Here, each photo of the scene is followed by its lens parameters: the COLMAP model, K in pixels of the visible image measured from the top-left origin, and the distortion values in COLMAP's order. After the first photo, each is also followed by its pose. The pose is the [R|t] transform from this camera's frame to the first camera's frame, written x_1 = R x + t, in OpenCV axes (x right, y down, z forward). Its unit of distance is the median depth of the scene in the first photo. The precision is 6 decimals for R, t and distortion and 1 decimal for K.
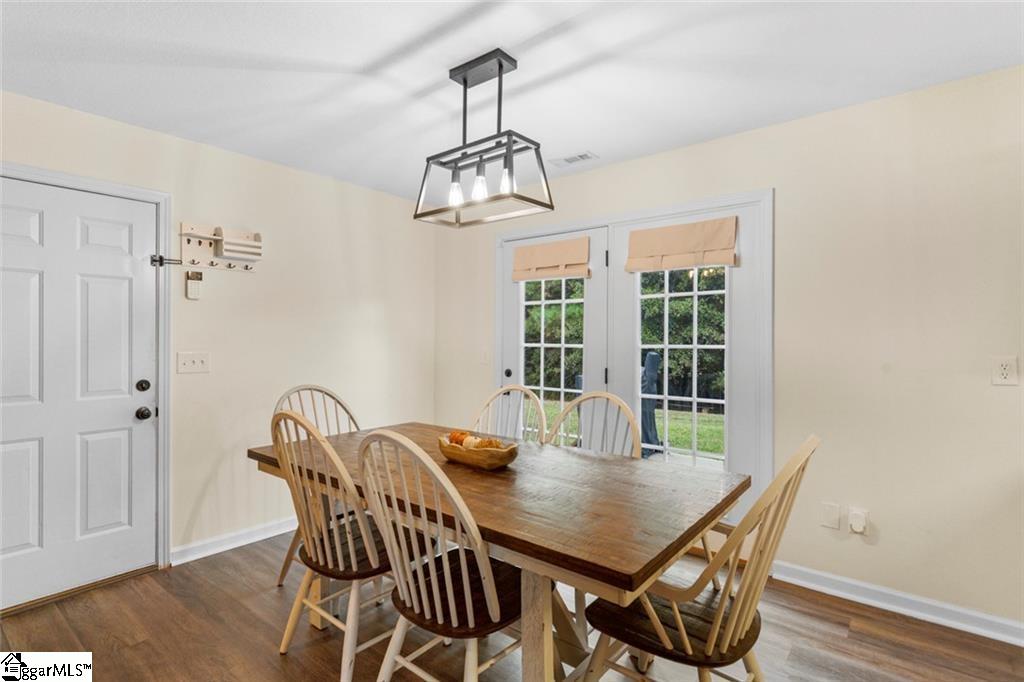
lens RADIAL K [[487.7, 0, 512.0], [0, 487.7, 335.8], [0, 0, 1]] dist [0.000909, 0.001276]
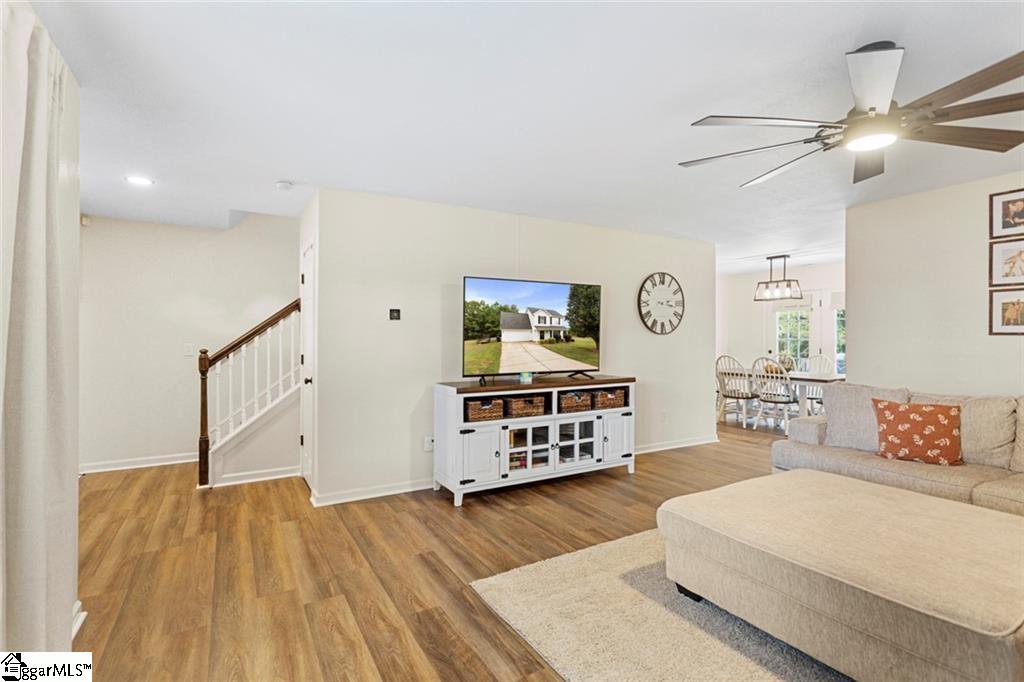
lens RADIAL K [[487.7, 0, 512.0], [0, 487.7, 335.8], [0, 0, 1]] dist [0.000909, 0.001276]
pose [[0.932783, -0.001947, -0.360434, -0.543799], [0.002005, 0.999998, -0.000212, -0.000442], [0.360434, -0.000525, 0.932785, -2.730182]]
